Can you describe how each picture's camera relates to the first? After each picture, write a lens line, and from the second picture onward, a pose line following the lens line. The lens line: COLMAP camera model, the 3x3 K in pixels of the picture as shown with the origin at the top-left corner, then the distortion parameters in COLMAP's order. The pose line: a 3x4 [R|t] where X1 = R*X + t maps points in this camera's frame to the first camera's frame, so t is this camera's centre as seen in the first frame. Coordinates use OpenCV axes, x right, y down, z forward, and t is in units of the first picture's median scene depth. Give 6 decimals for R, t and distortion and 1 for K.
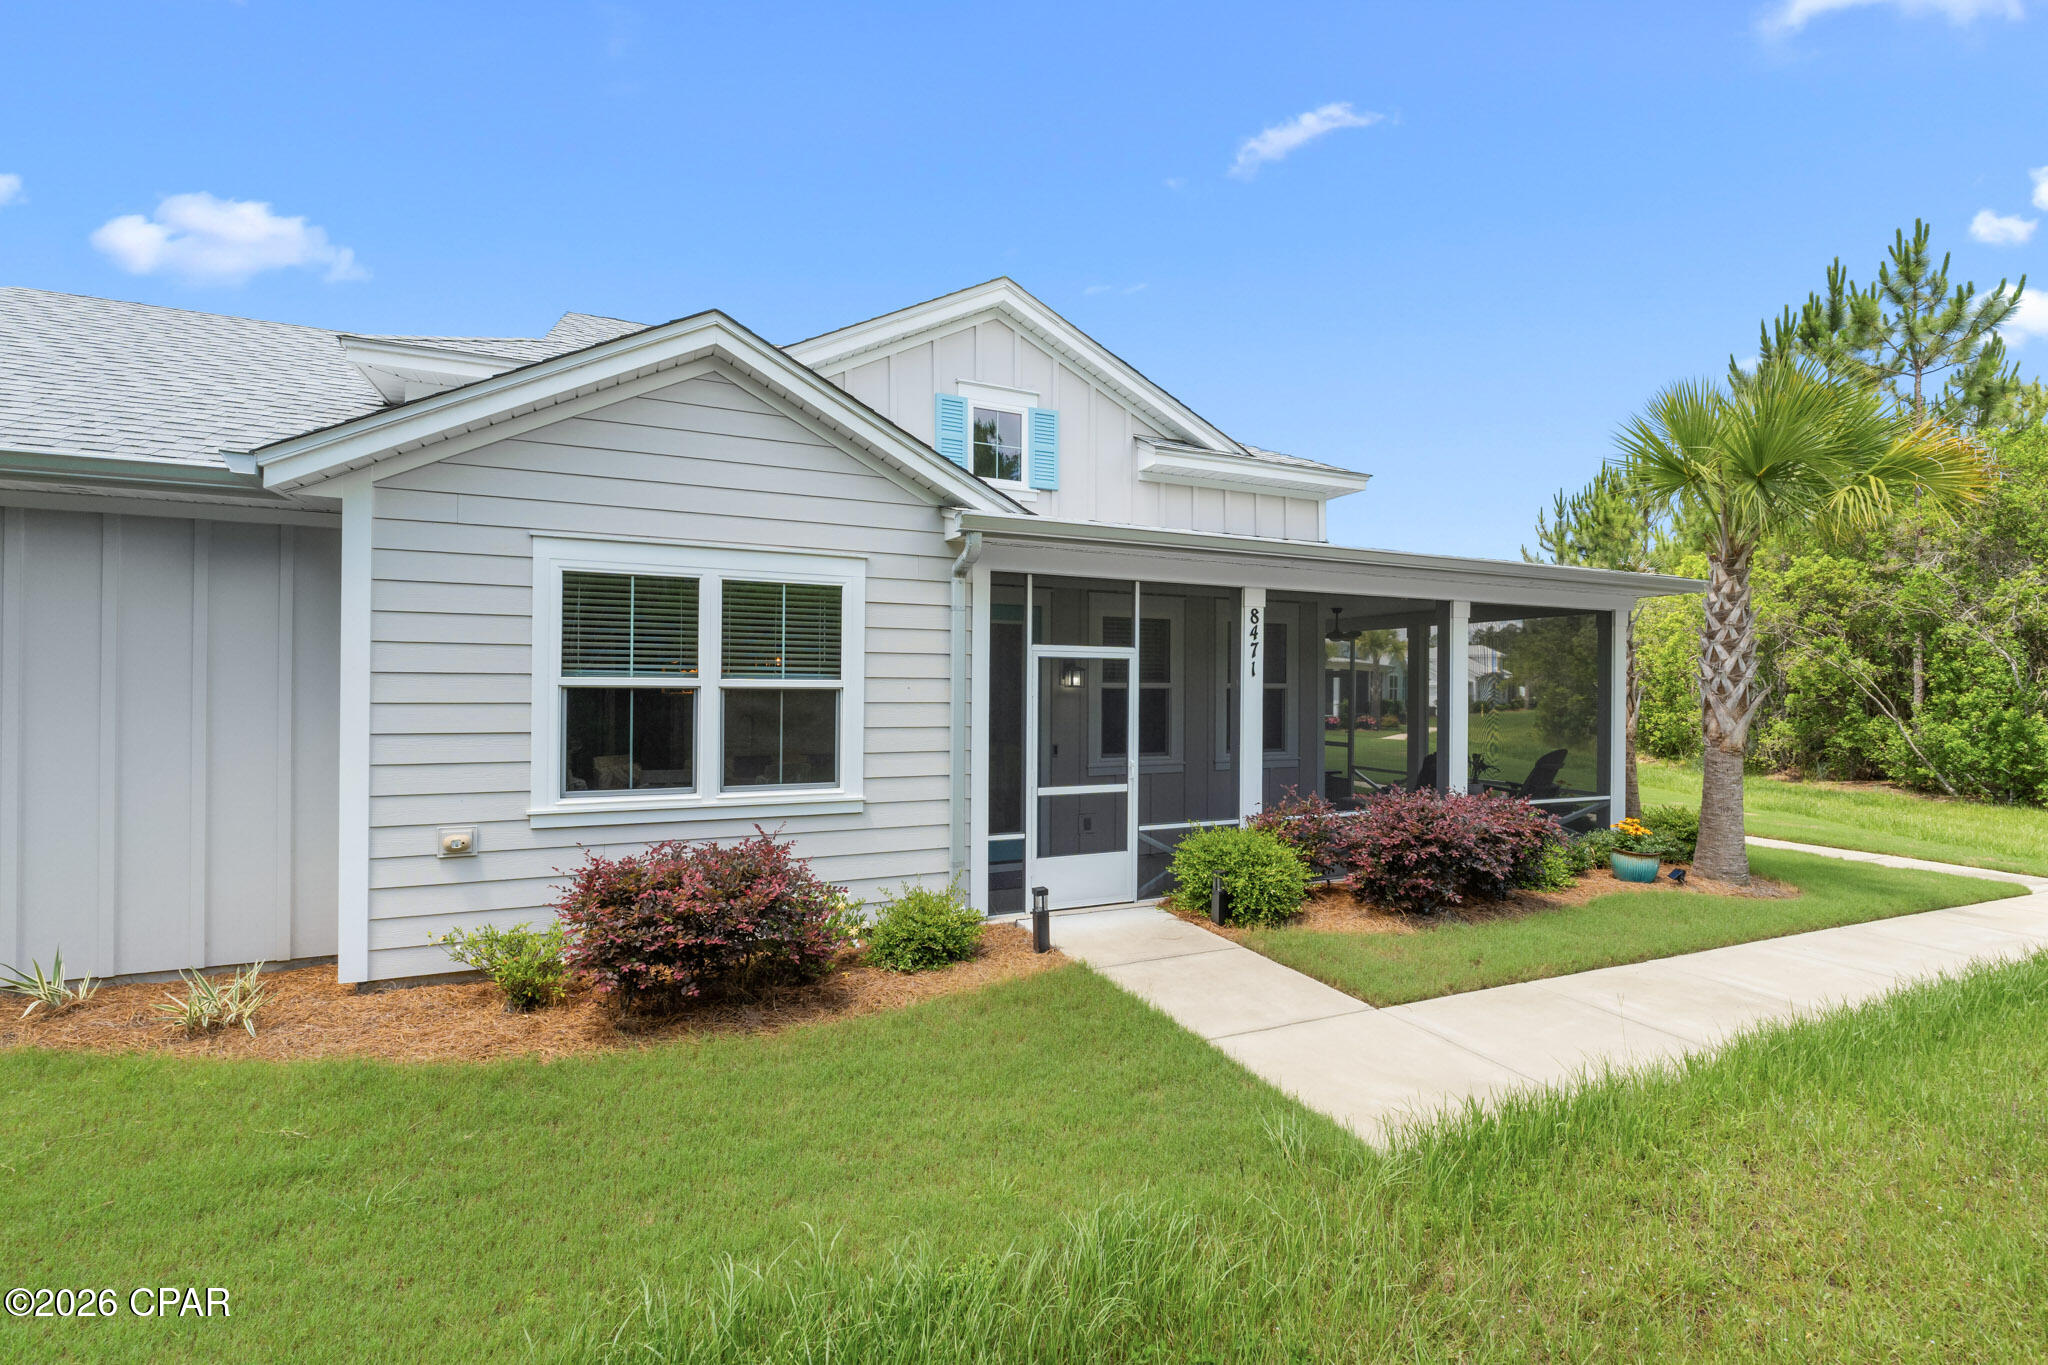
lens RADIAL K [[860.2, 0, 1026.3], [0, 860.2, 674.2], [0, 0, 1]] dist [-0.005865, 0.000051]
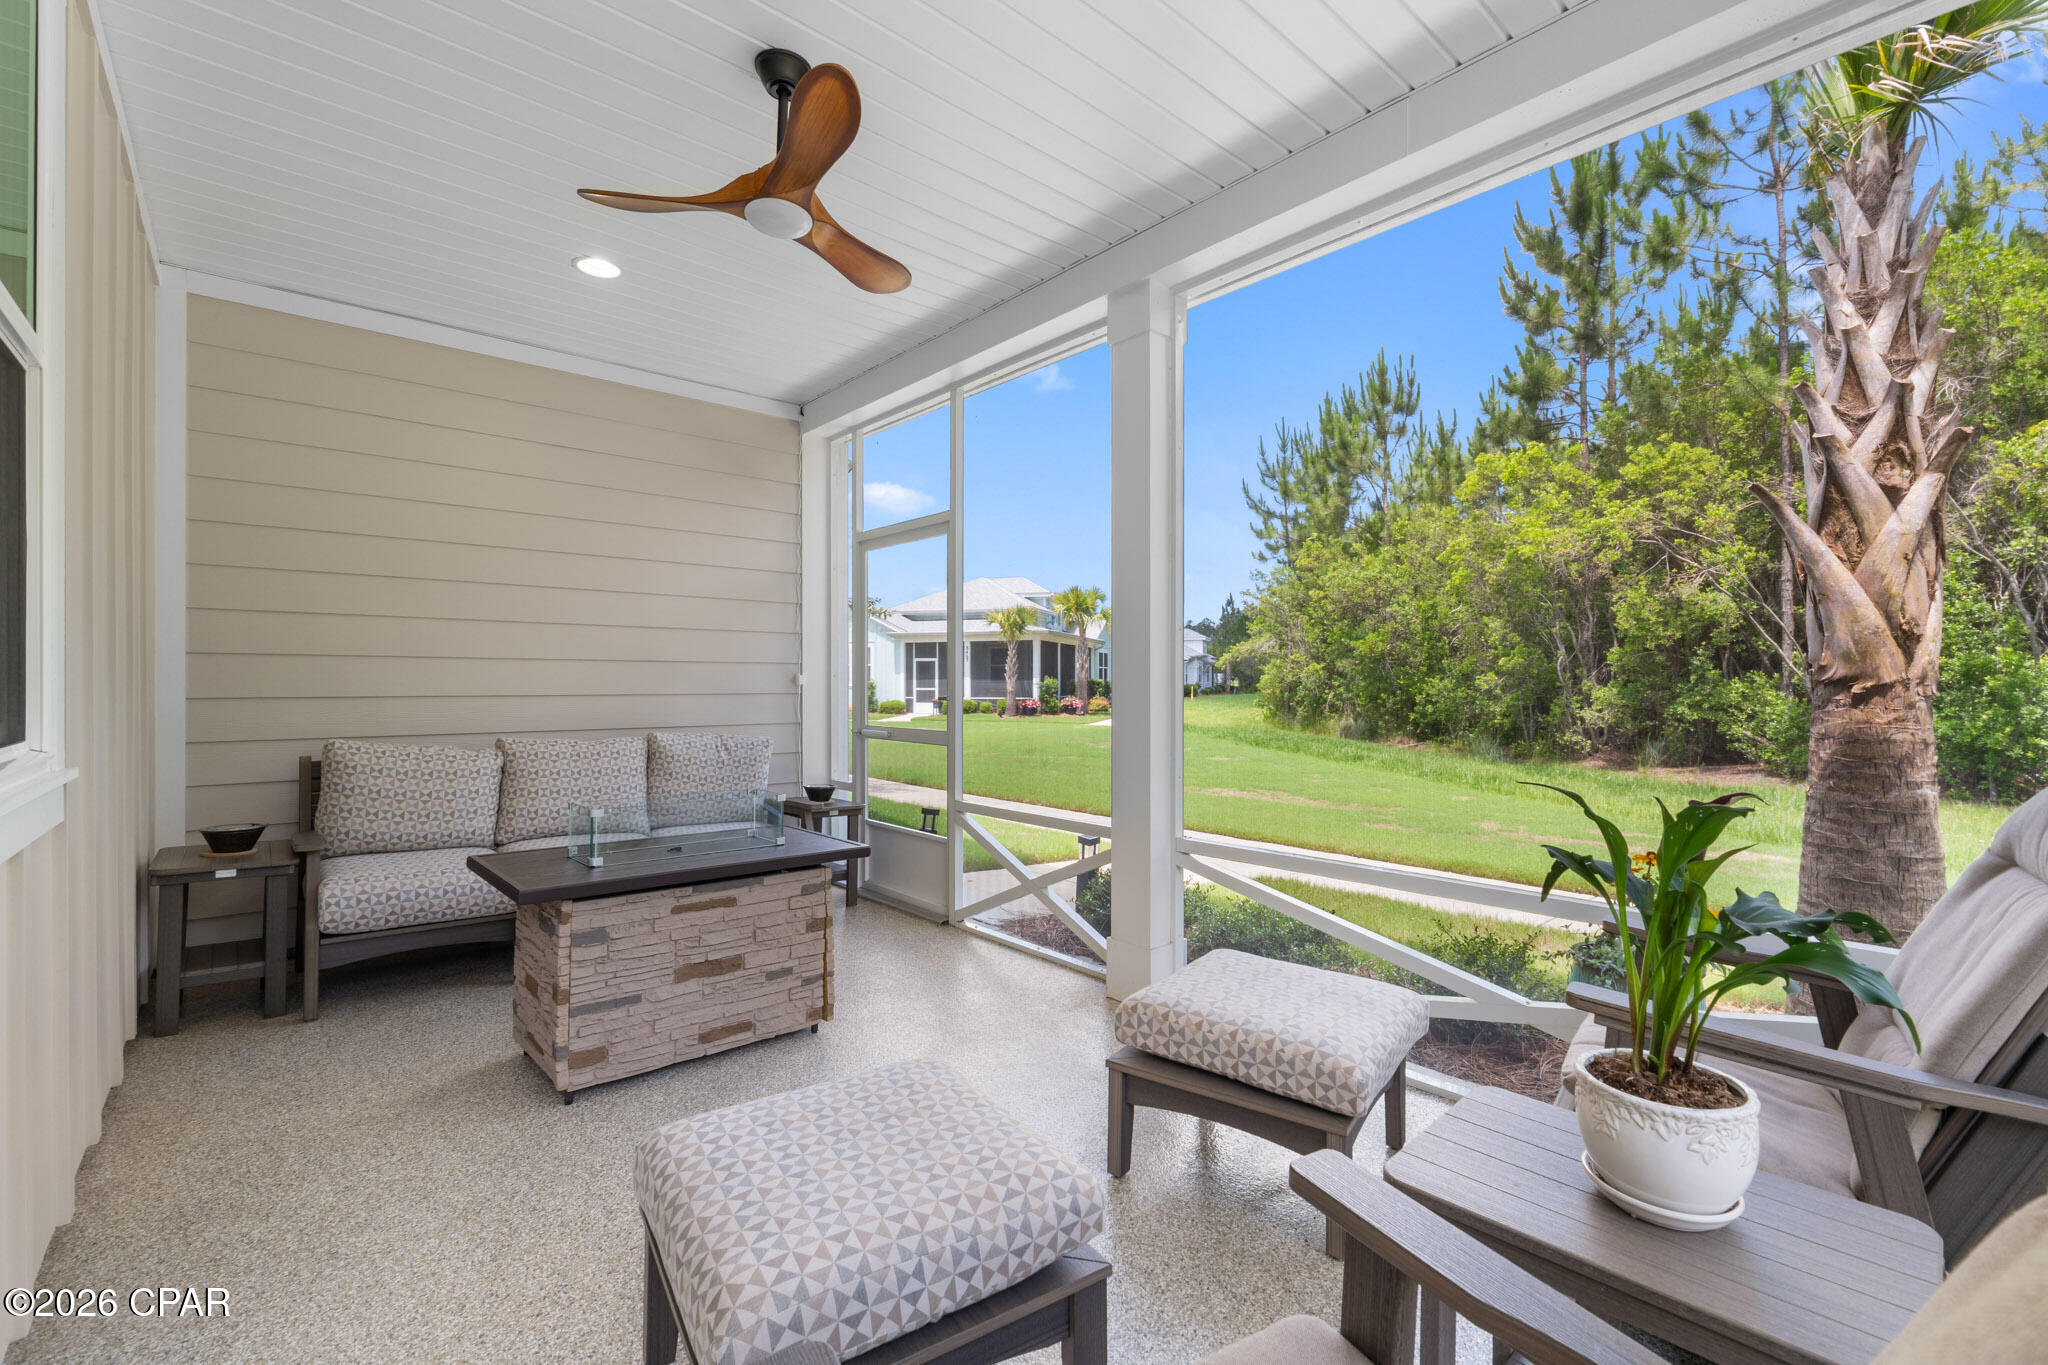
lens RADIAL K [[868.8, 0, 1039.8], [0, 868.8, 673.6], [0, 0, 1]] dist [-0.005147, -0.000509]
pose [[0.947518, -0.008489, 0.319589, 0.170205], [0.005699, 0.999937, 0.009664, 0.028377], [-0.319651, -0.007336, 0.947507, 0.373360]]
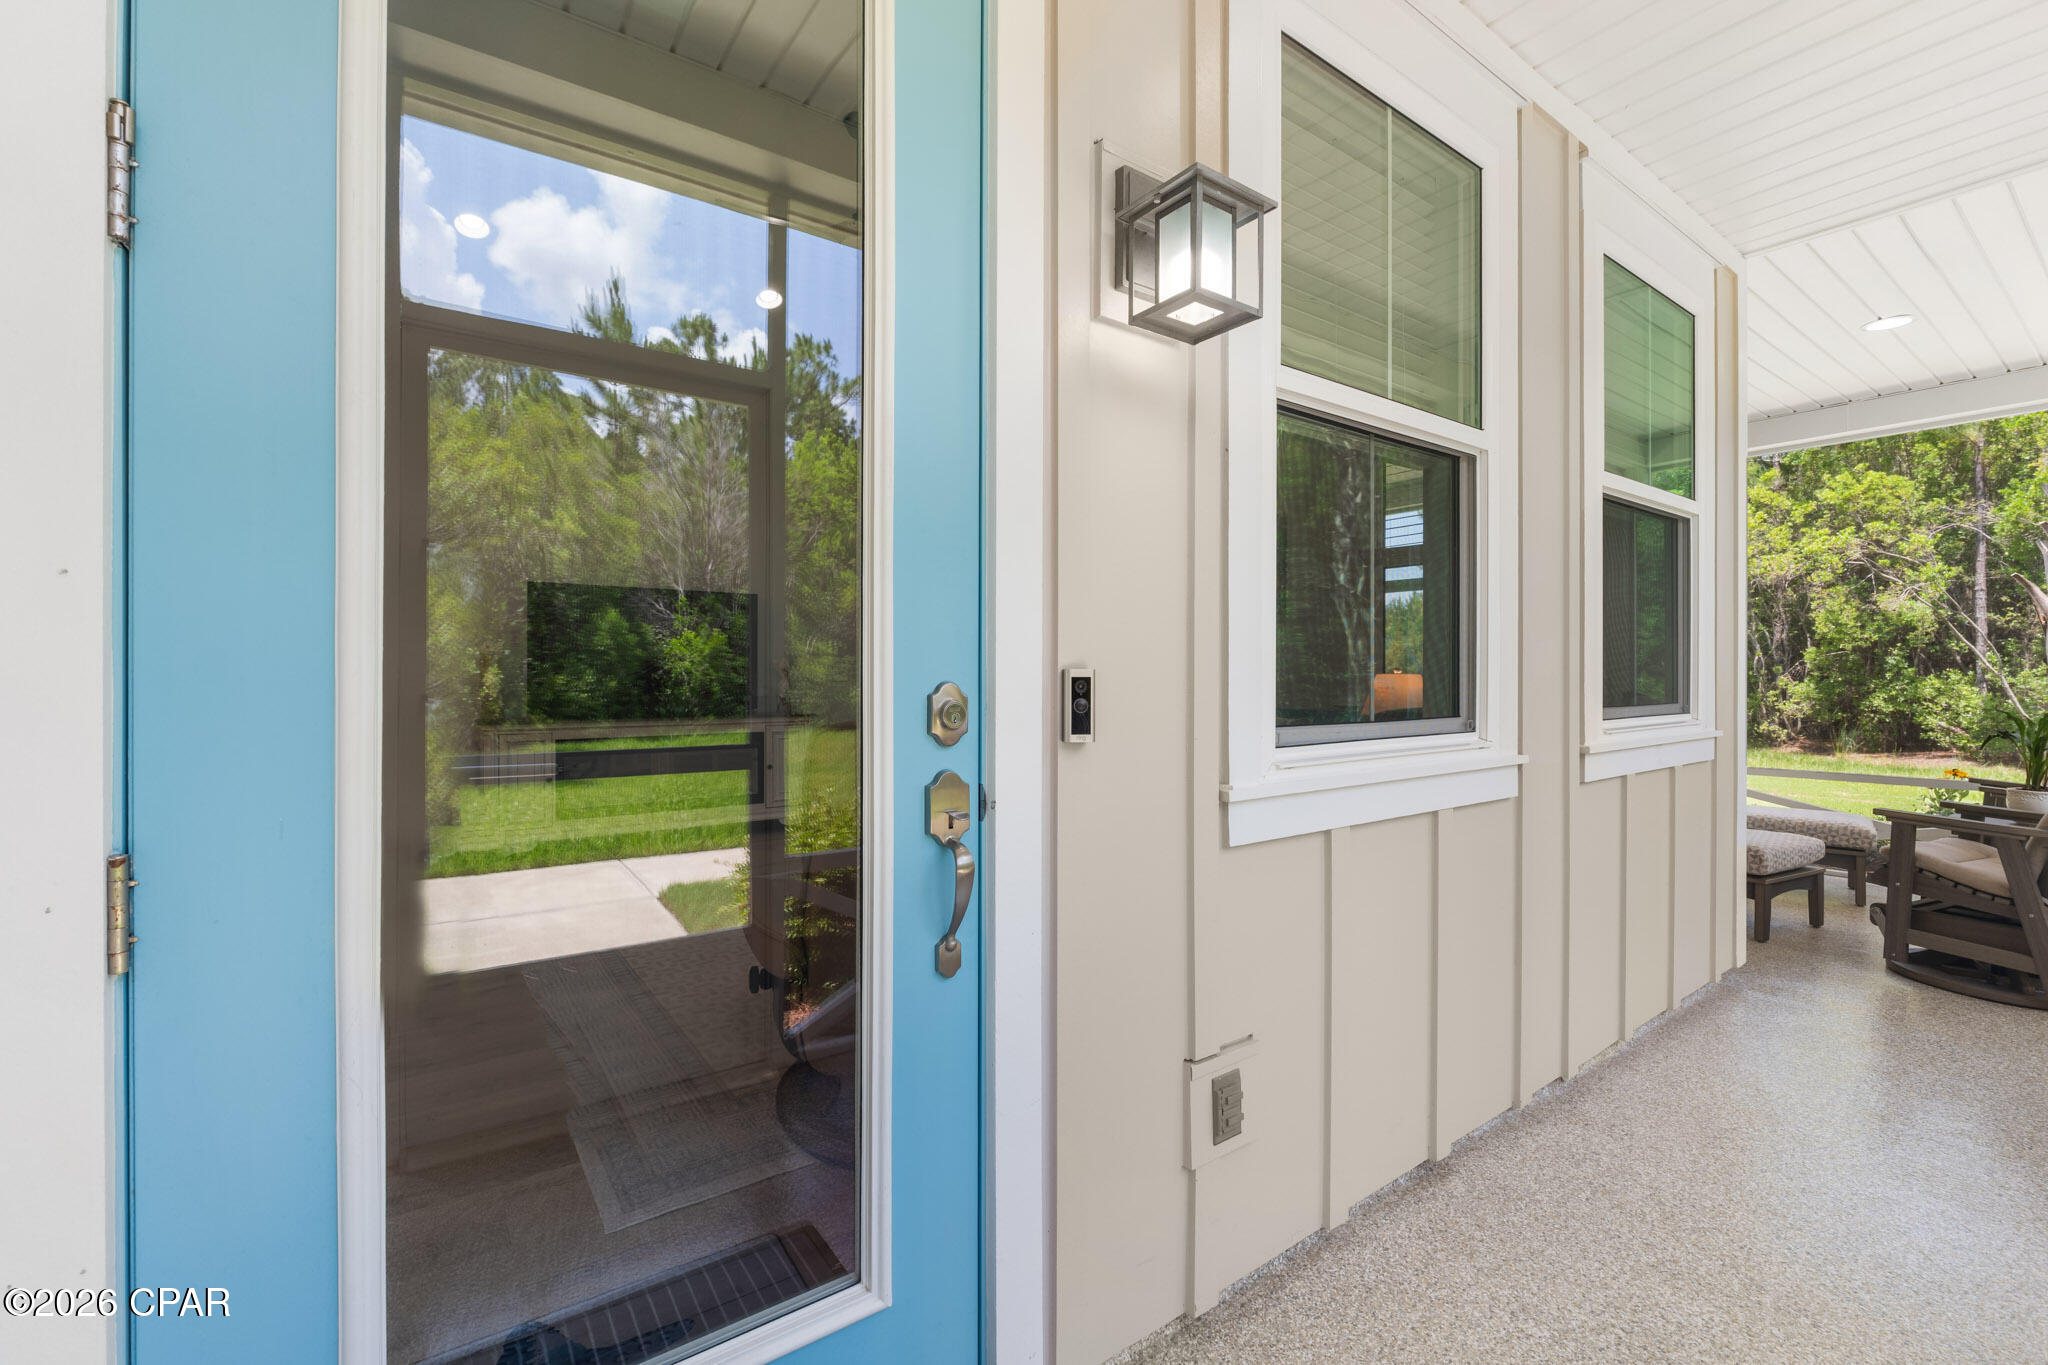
lens RADIAL K [[869.6, 0, 1021.2], [0, 869.6, 669.4], [0, 0, 1]] dist [-0.002180, -0.000656]
pose [[0.977960, -0.010558, 0.208523, -0.003458], [0.009313, 0.999932, 0.006954, 0.024749], [-0.208583, -0.004859, 0.977993, 0.279943]]
